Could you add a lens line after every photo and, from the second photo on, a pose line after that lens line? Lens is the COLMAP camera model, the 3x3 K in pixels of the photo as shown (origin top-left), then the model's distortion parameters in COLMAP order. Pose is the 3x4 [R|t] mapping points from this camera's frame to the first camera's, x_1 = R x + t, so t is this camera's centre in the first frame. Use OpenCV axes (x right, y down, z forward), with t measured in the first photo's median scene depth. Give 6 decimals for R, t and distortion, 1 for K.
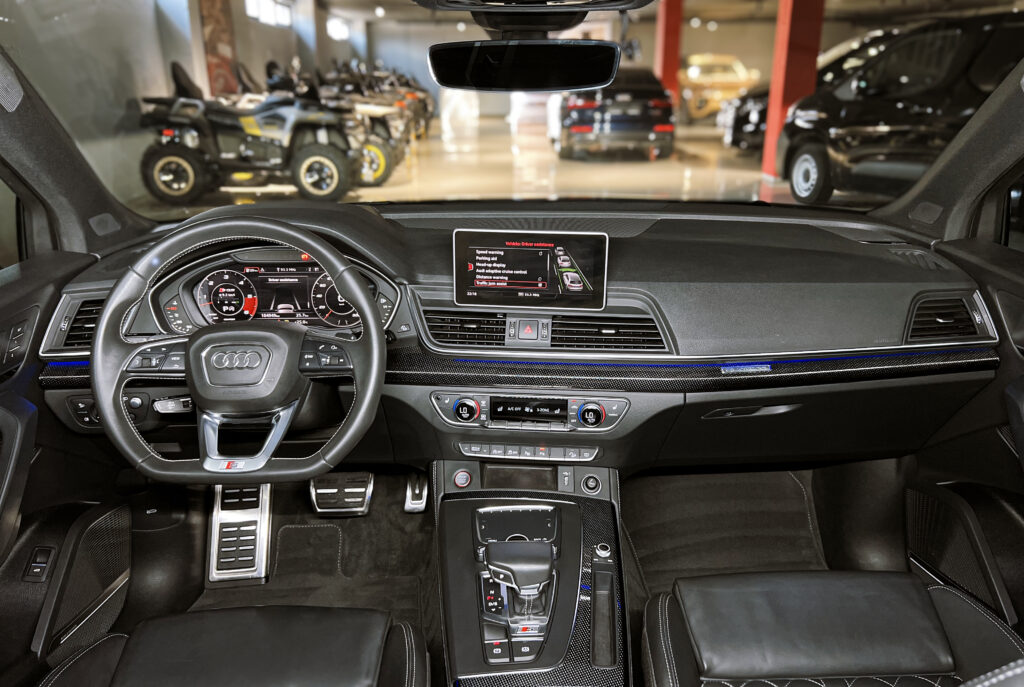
lens RADIAL K [[757.3, 0, 511.9], [0, 757.3, 335.9], [0, 0, 1]] dist [0.001814, -0.014676]
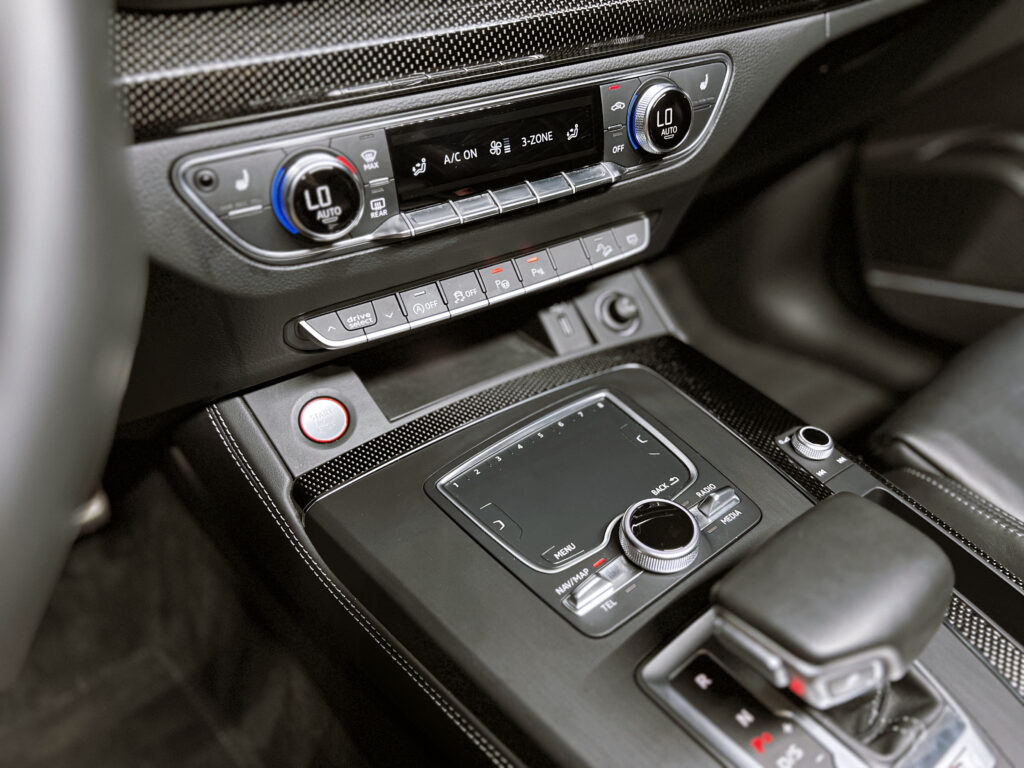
lens RADIAL K [[799.2, 0, 517.6], [0, 799.2, 382.9], [0, 0, 1]] dist [0.023599, -0.026272]
pose [[0.809813, -0.357531, 0.465160, -0.166699], [0.228334, 0.922415, 0.311472, 0.084090], [-0.540432, -0.146023, 0.828620, 0.684845]]
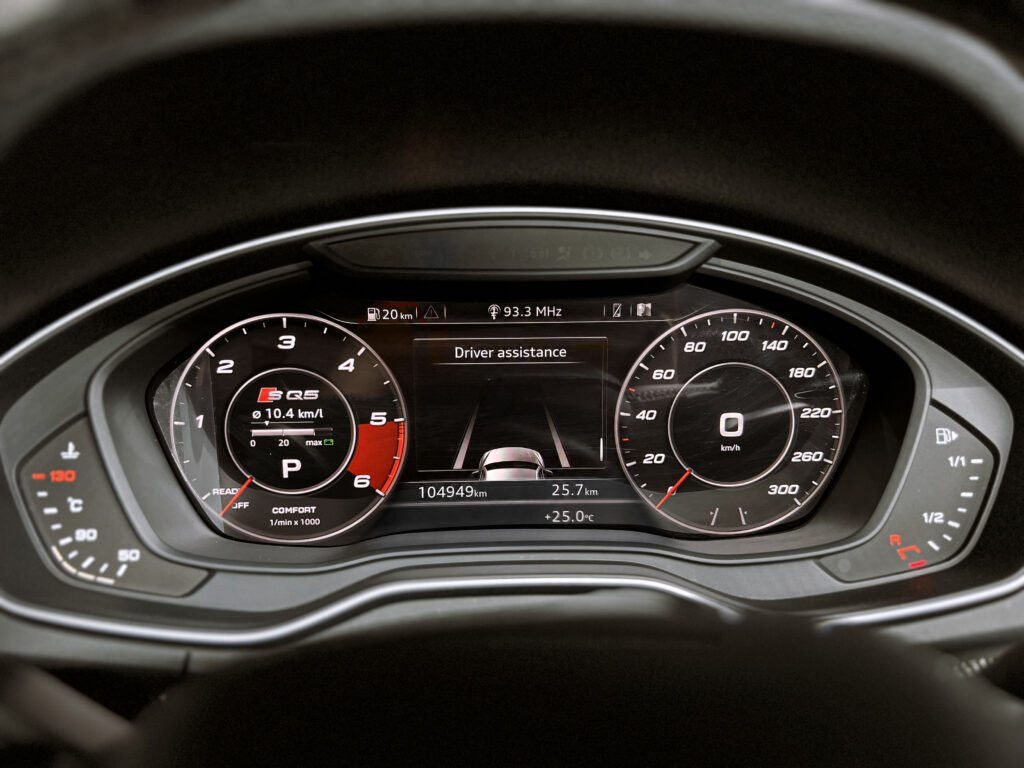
lens RADIAL K [[799.2, 0, 515.4], [0, 799.2, 388.9], [0, 0, 1]] dist [0.023599, -0.026272]
pose [[0.999857, -0.004631, -0.016242, -0.304630], [0.003769, 0.998602, -0.052715, -0.049384], [0.016463, 0.052646, 0.998478, 0.756033]]
